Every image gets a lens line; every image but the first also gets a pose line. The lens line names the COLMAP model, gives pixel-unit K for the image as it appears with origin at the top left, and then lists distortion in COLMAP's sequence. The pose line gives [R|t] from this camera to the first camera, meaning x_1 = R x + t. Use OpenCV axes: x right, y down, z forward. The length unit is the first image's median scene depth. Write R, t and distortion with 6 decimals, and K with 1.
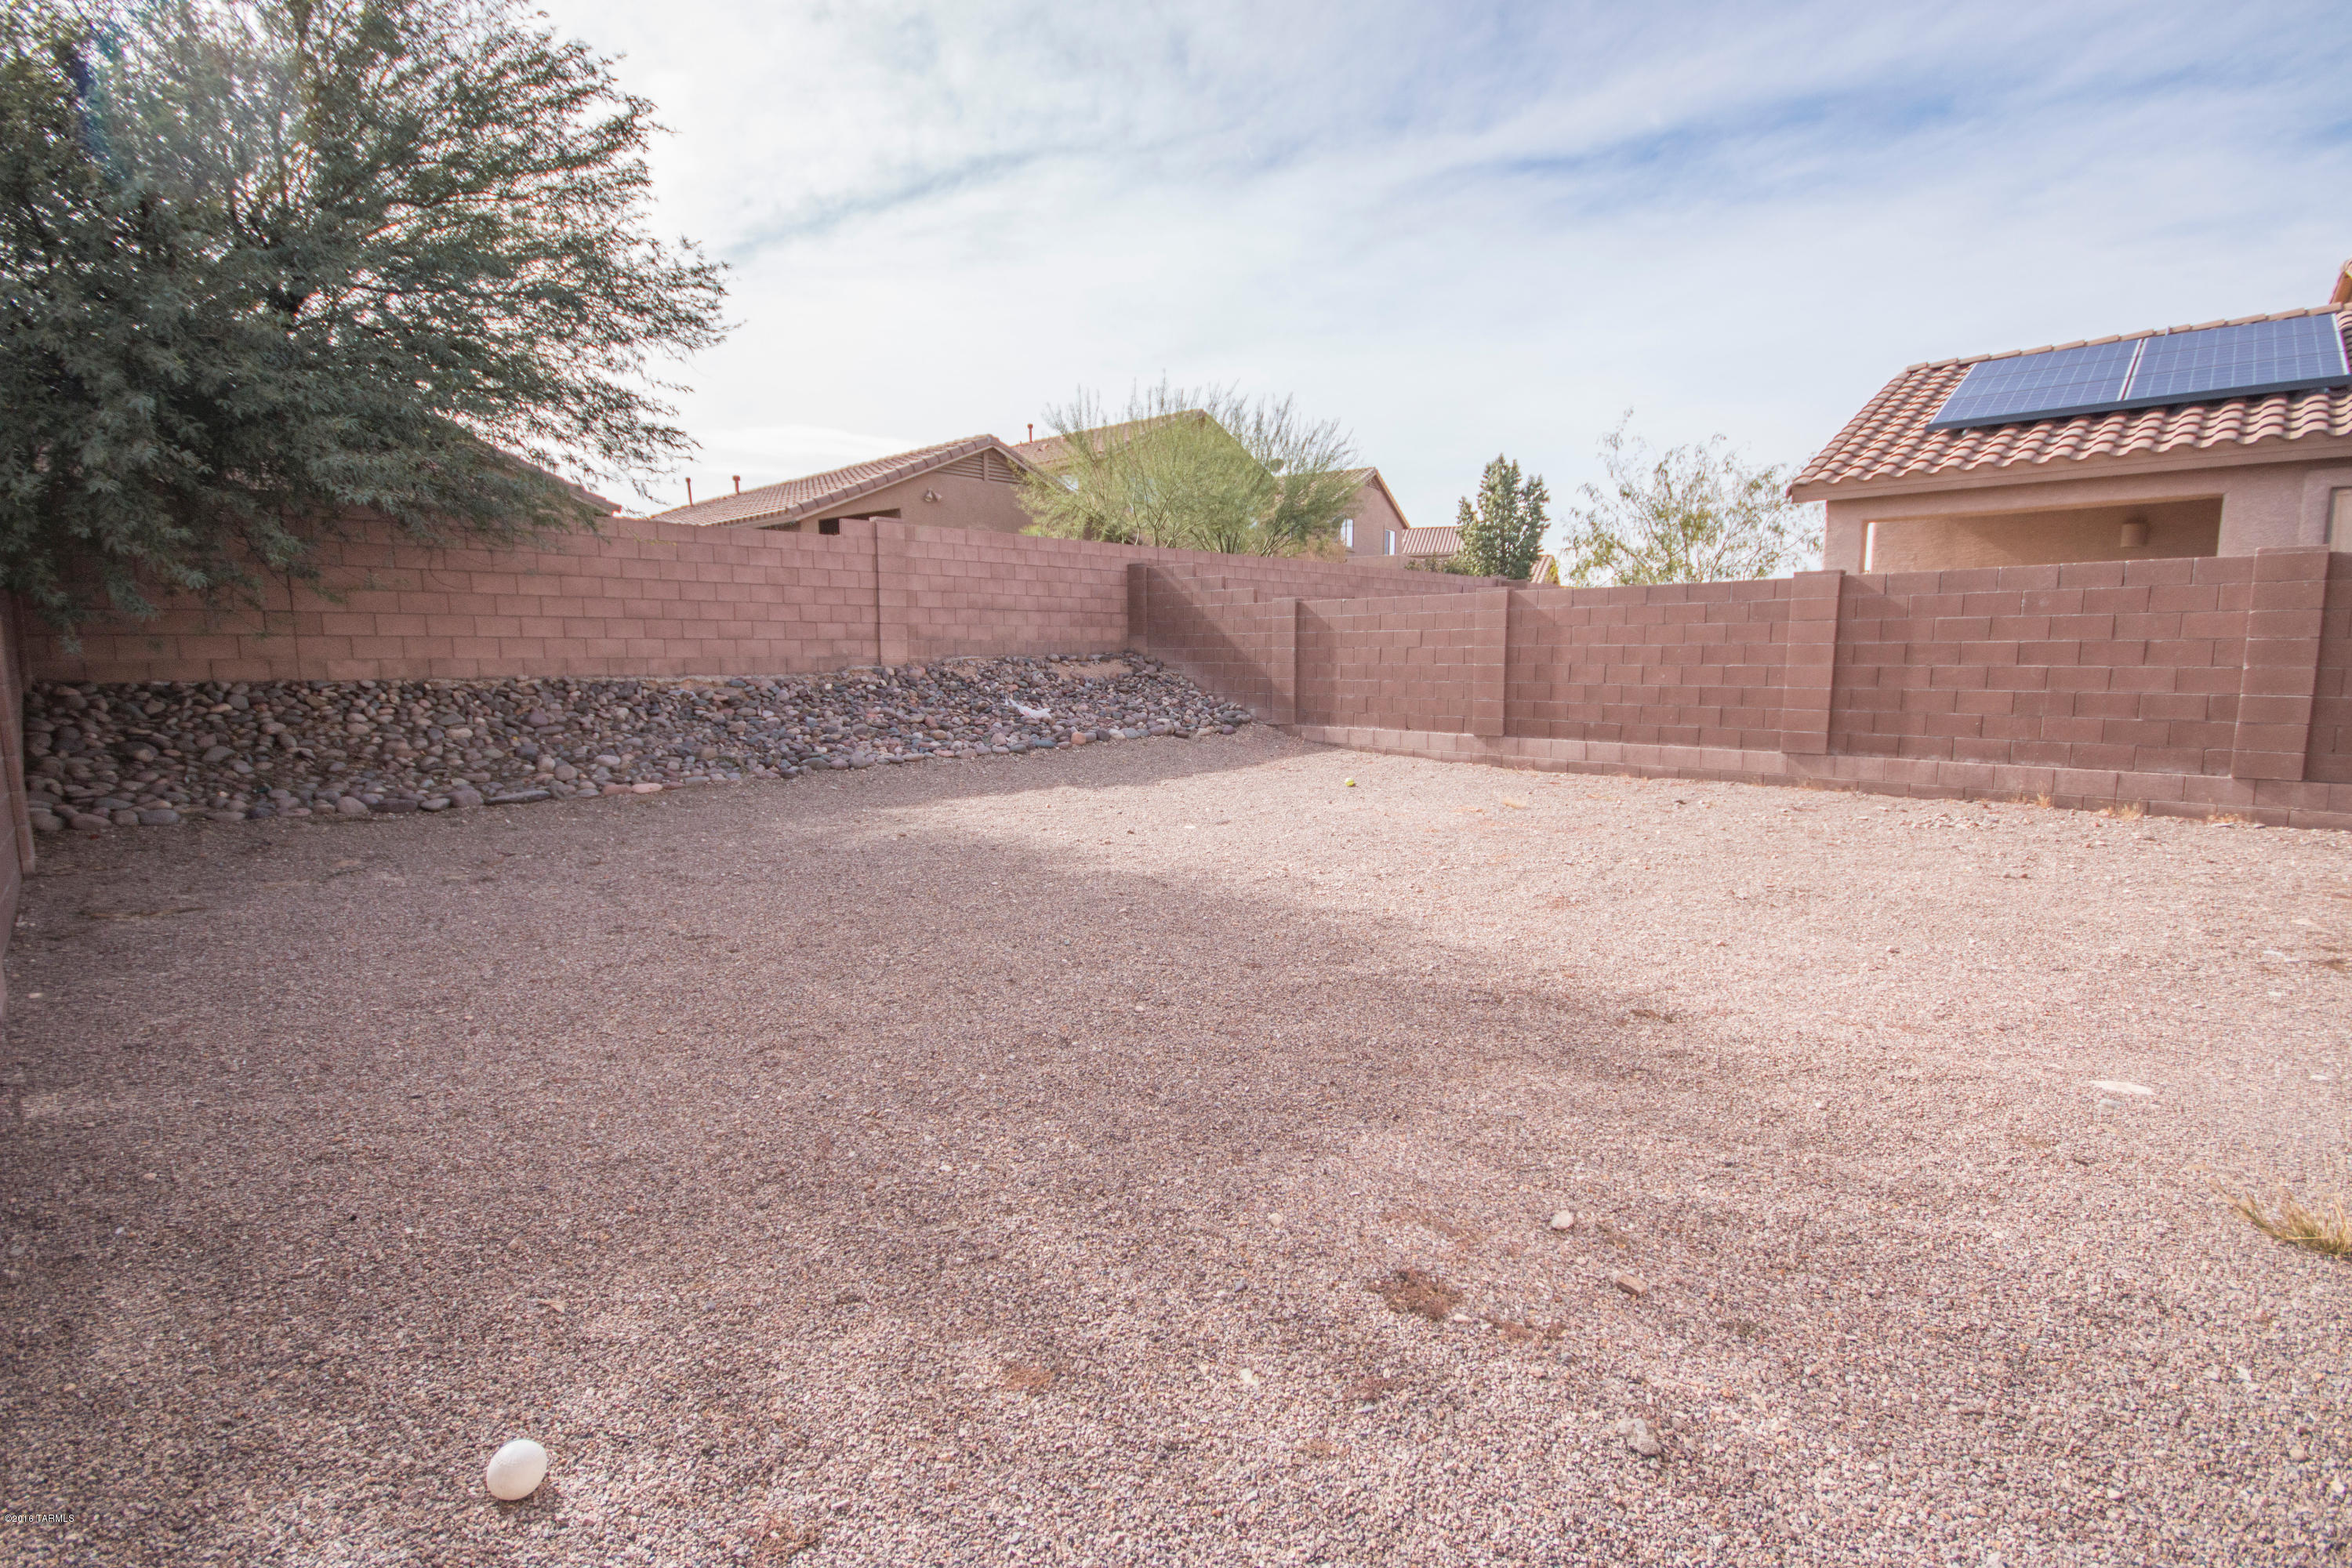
lens RADIAL K [[1078.5, 0, 1176.5], [0, 1078.5, 779.6], [0, 0, 1]] dist [-0.006161, -0.004151]
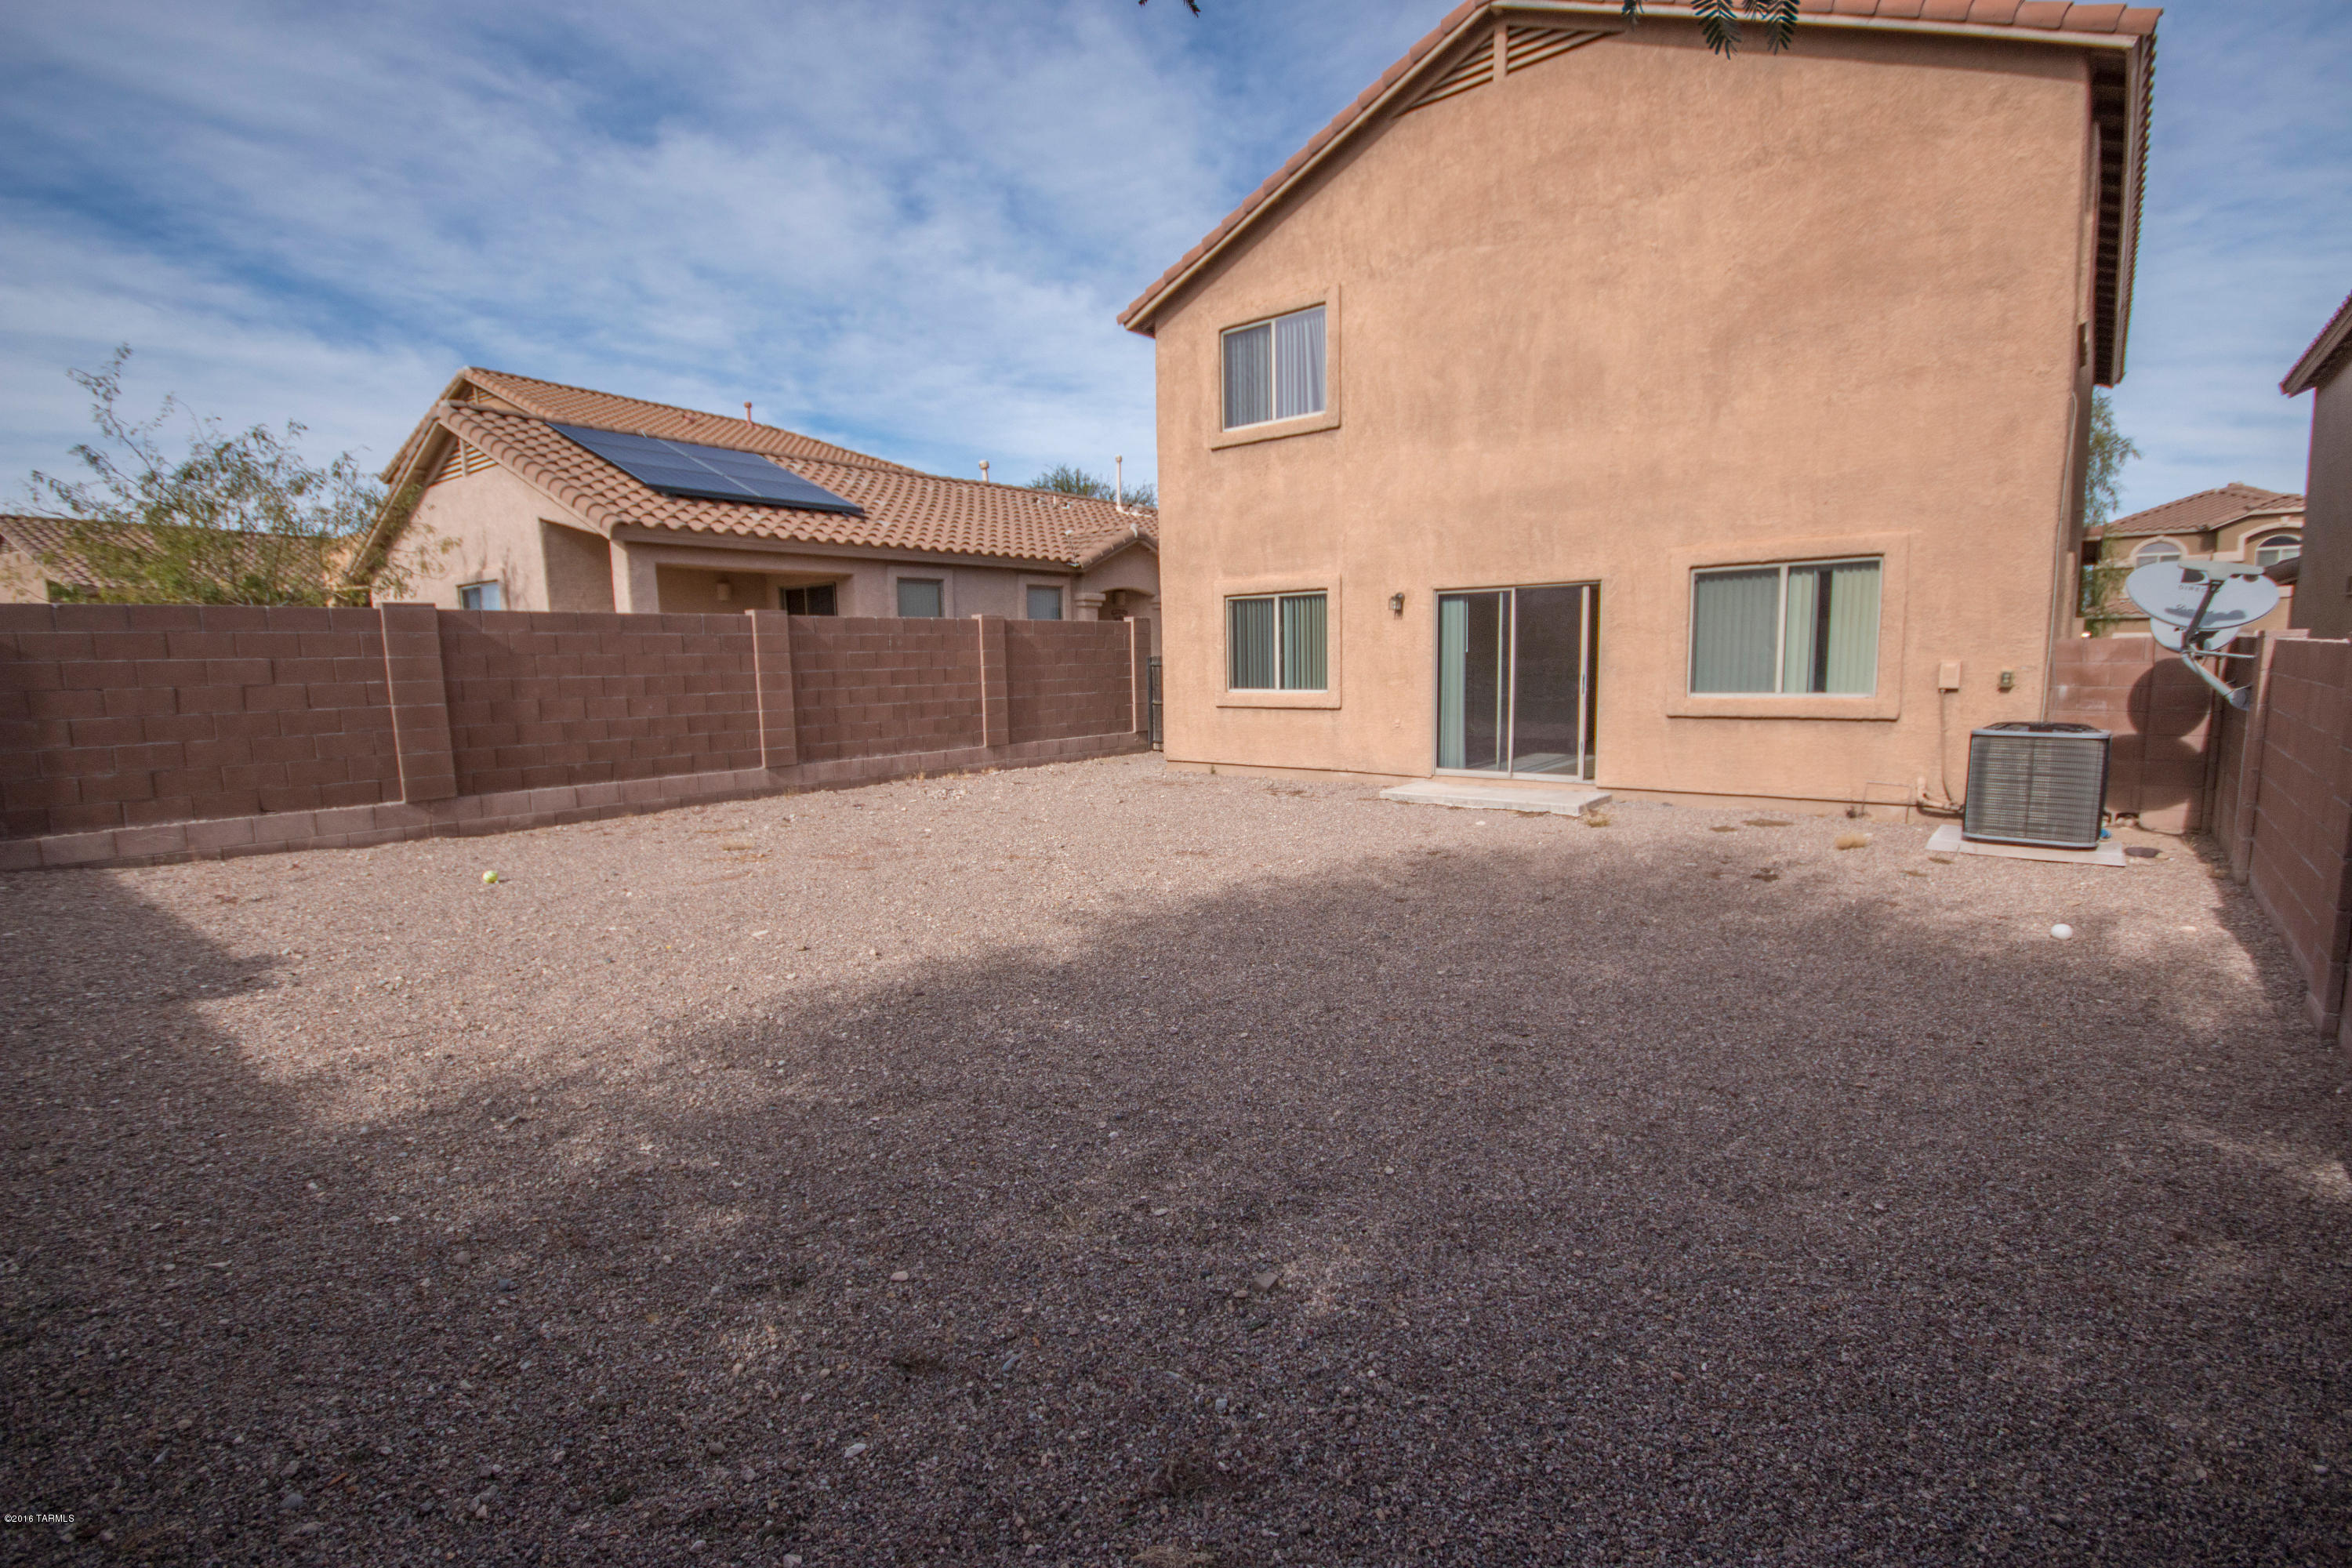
lens RADIAL K [[1078.5, 0, 1177.0], [0, 1078.5, 796.6], [0, 0, 1]] dist [-0.006161, -0.004151]
pose [[-0.100446, -0.109386, 0.988911, -0.549416], [0.144218, 0.981840, 0.123252, -0.065109], [-0.984435, 0.154999, -0.082846, 0.596321]]
